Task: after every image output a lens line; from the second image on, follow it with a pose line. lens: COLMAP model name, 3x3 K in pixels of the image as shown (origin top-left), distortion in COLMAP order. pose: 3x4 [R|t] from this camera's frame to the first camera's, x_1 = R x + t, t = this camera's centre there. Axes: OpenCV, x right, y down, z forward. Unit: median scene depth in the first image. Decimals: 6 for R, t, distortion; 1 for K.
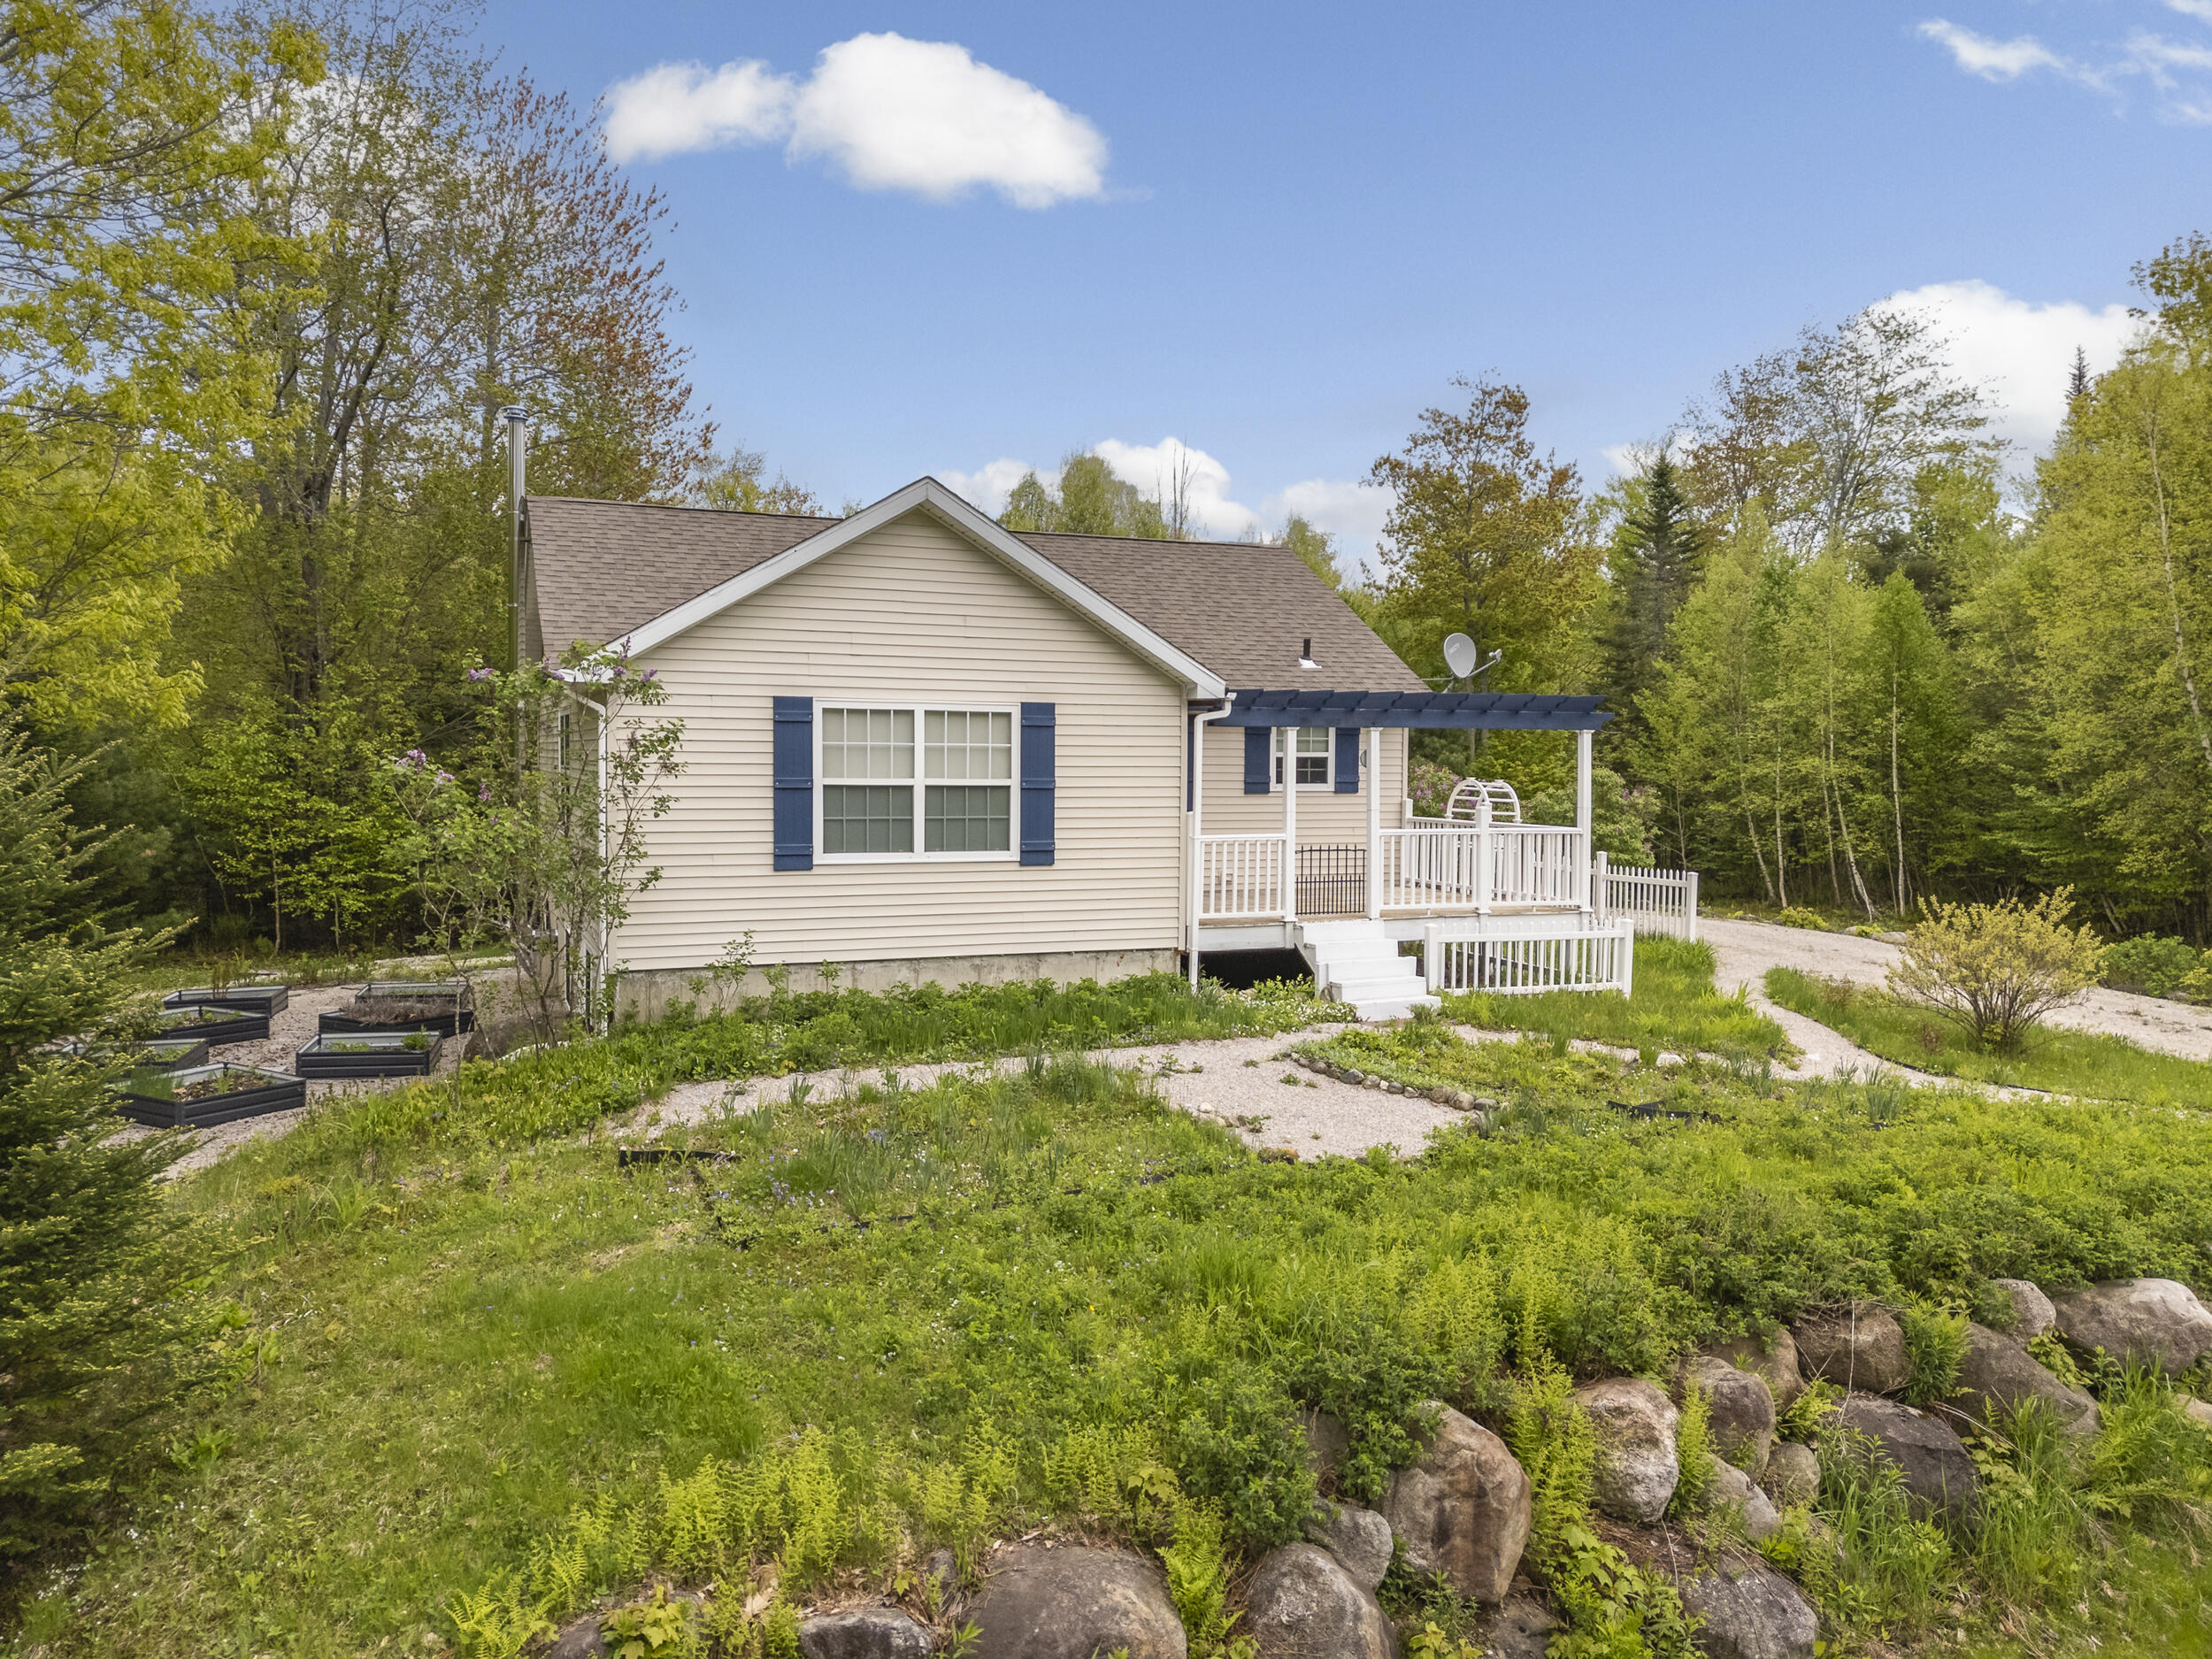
lens RADIAL K [[1594.9, 0, 1106.0], [0, 1594.9, 829.5], [0, 0, 1]] dist [0.282883, -0.000111]
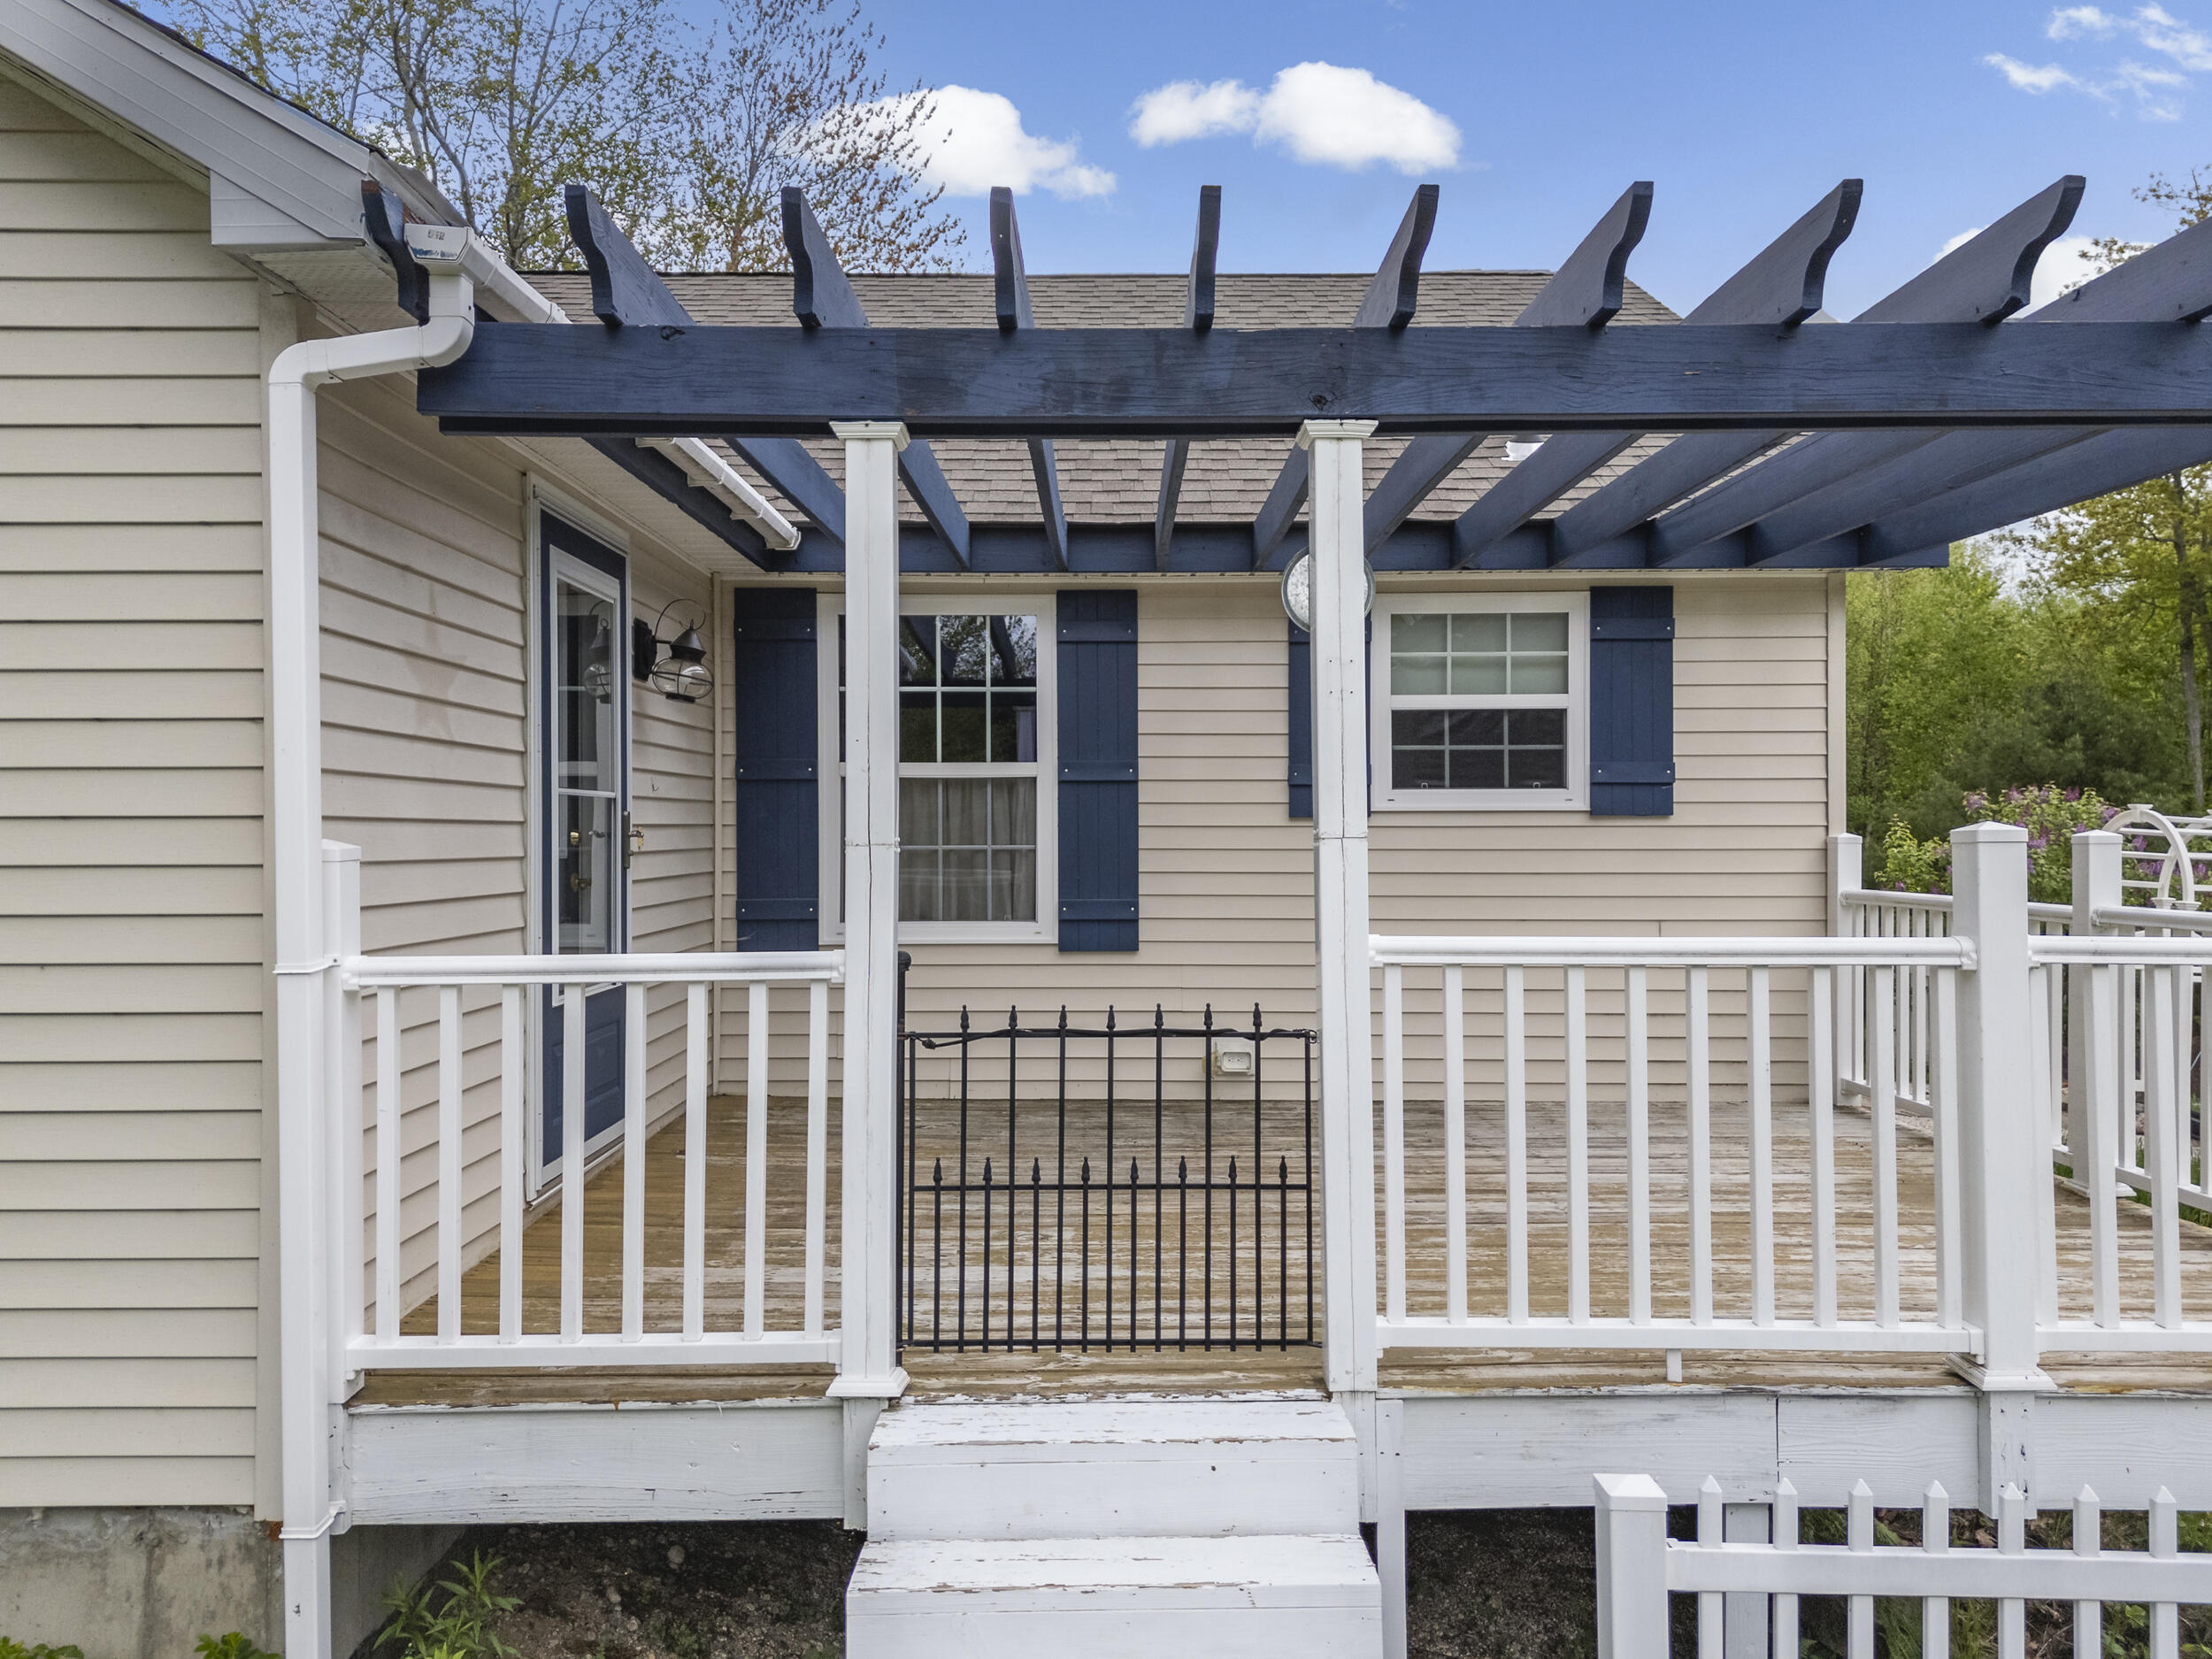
lens RADIAL K [[1654.6, 0, 1106.0], [0, 1654.6, 829.5], [0, 0, 1]] dist [0.014902, -0.000499]
pose [[0.933827, -0.009085, -0.357608, 0.233025], [-0.008981, 0.998767, -0.048827, -0.003372], [0.357611, 0.048808, 0.932594, 0.877201]]
